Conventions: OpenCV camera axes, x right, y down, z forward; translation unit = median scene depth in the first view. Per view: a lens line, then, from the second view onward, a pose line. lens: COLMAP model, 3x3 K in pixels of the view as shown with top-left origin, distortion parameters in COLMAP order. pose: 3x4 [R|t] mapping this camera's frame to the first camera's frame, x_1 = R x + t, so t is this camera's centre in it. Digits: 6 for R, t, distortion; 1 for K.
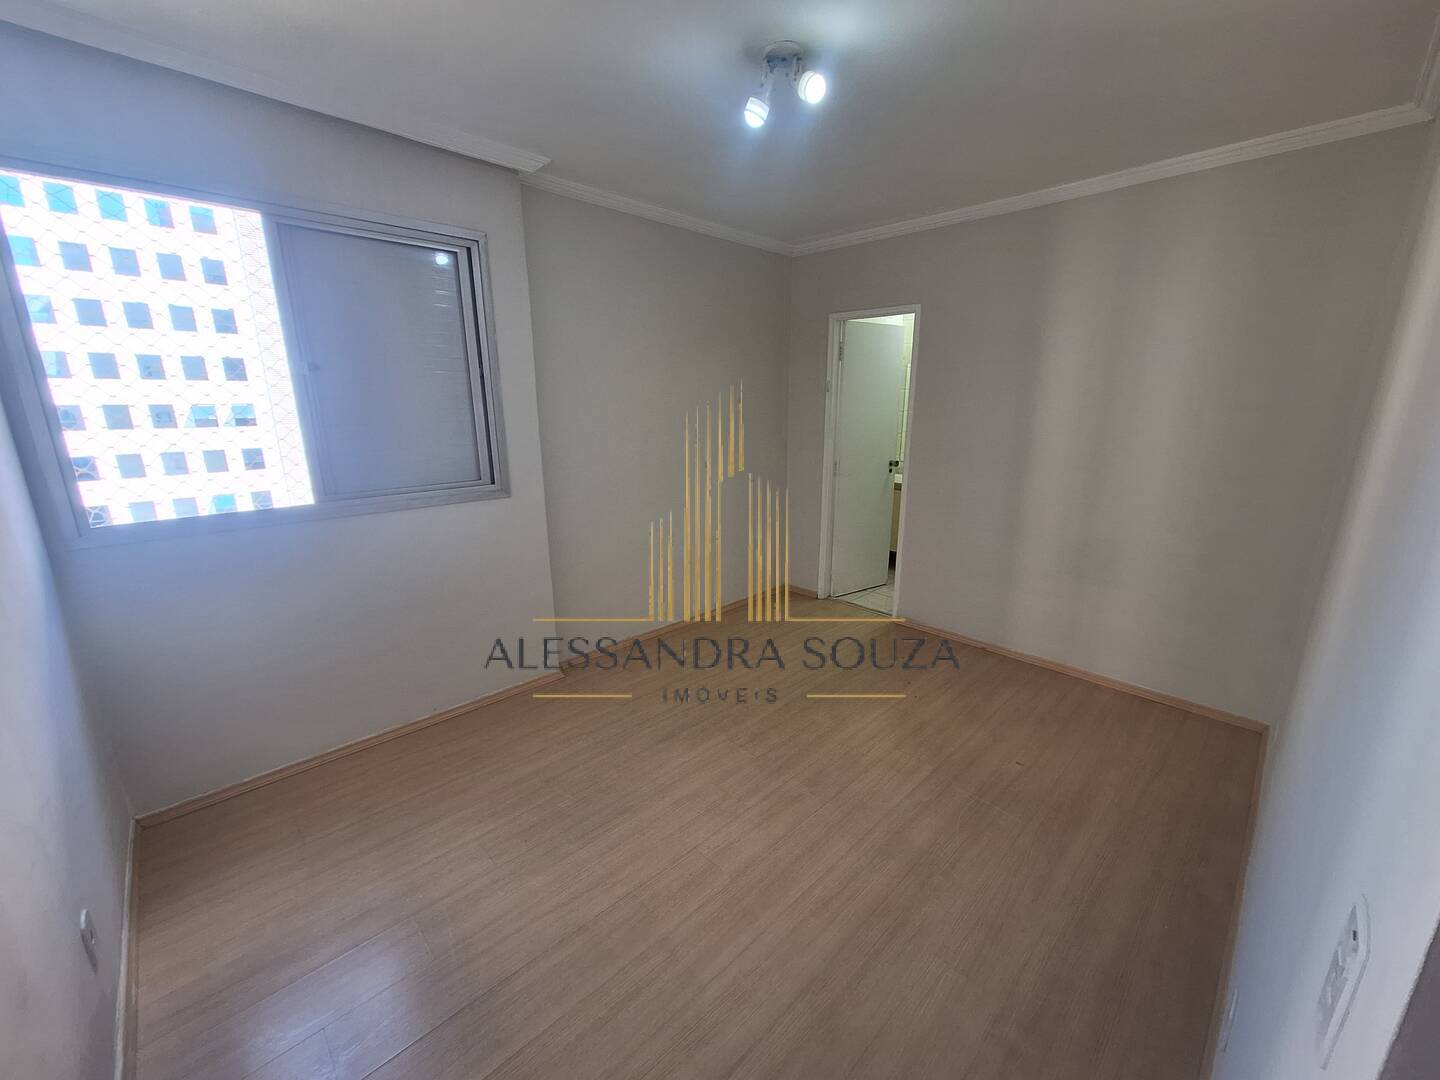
lens RADIAL K [[568.3, 0, 723.3], [0, 568.3, 545.0], [0, 0, 1]] dist [-0.005430, 0.000115]
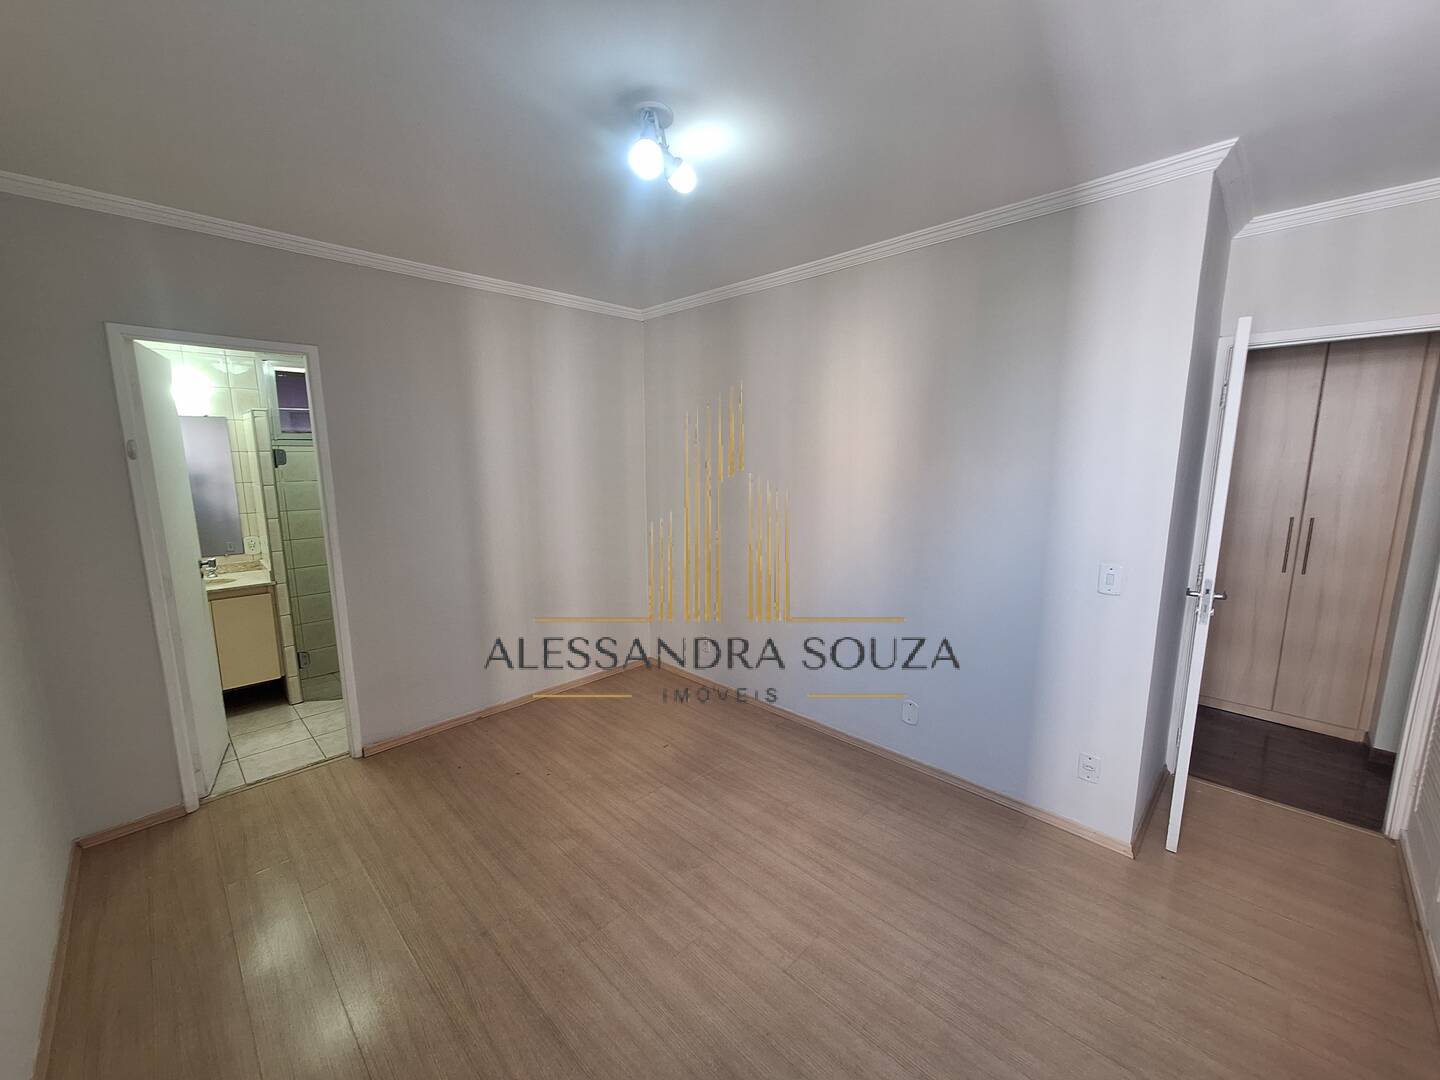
lens RADIAL K [[568.0, 0, 723.6], [0, 568.0, 542.3], [0, 0, 1]] dist [-0.000844, 0.000047]
pose [[-0.025415, -0.152019, 0.988051, -0.723625], [0.254131, 0.954918, 0.153458, -0.229151], [-0.966836, 0.254995, 0.014364, 0.807426]]
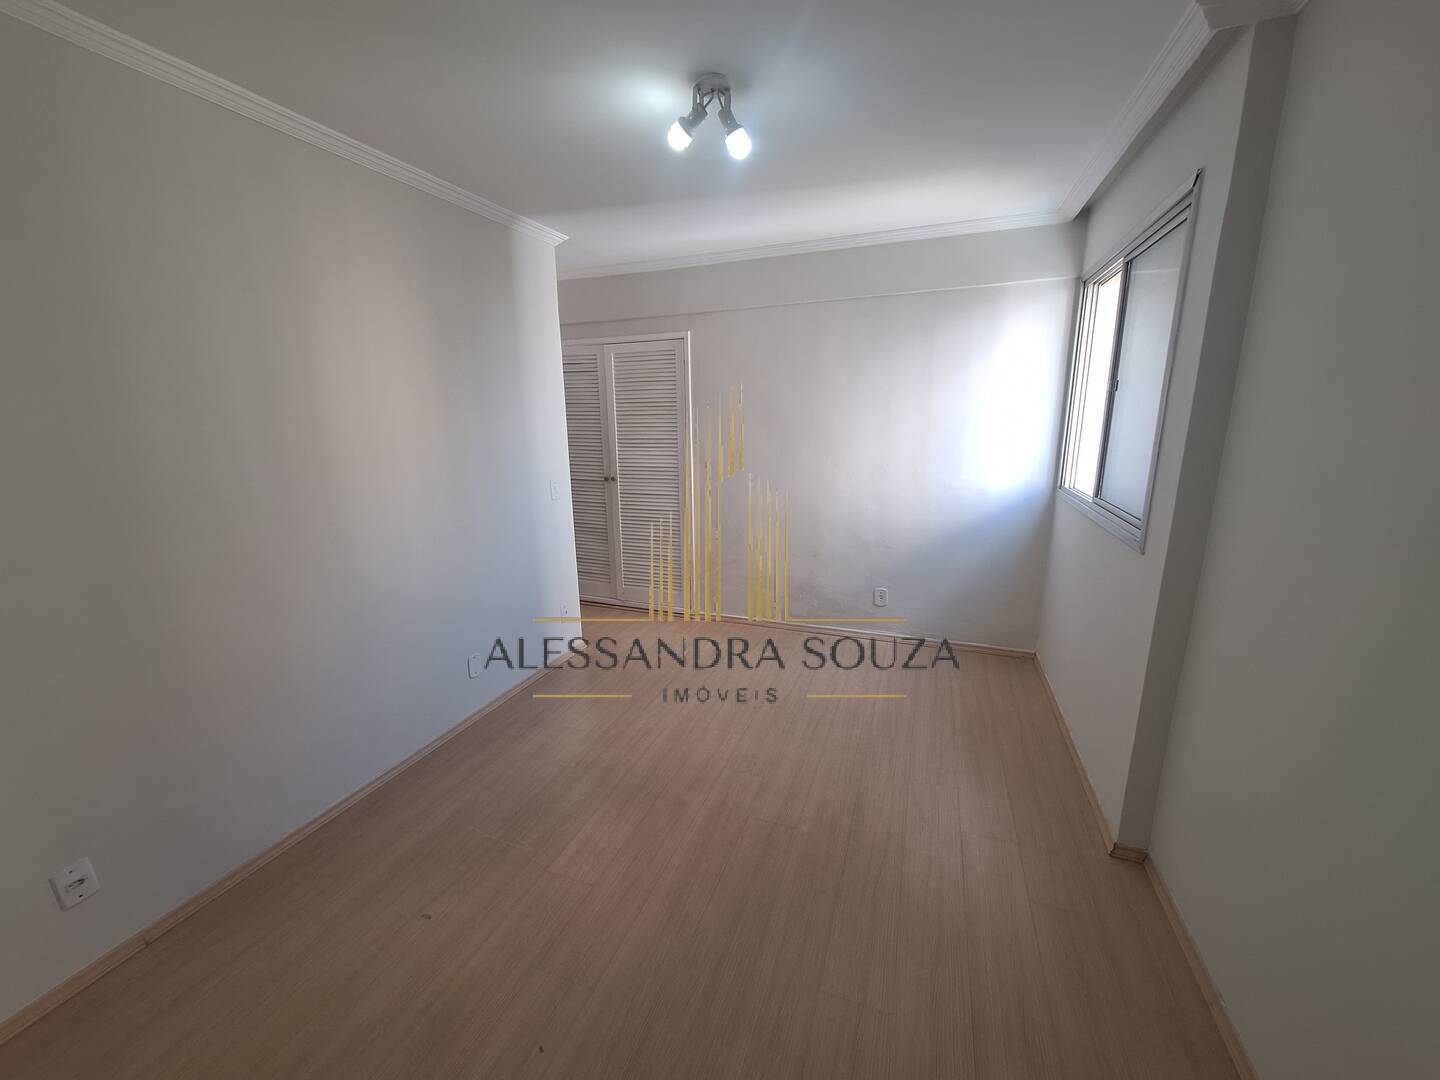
lens RADIAL K [[568.3, 0, 723.3], [0, 568.3, 545.0], [0, 0, 1]] dist [-0.005430, 0.000115]
pose [[-0.898216, 0.108971, -0.425833, 0.477077], [-0.098469, 0.894275, 0.436550, -0.435994], [0.428383, 0.434047, -0.792522, 1.674155]]
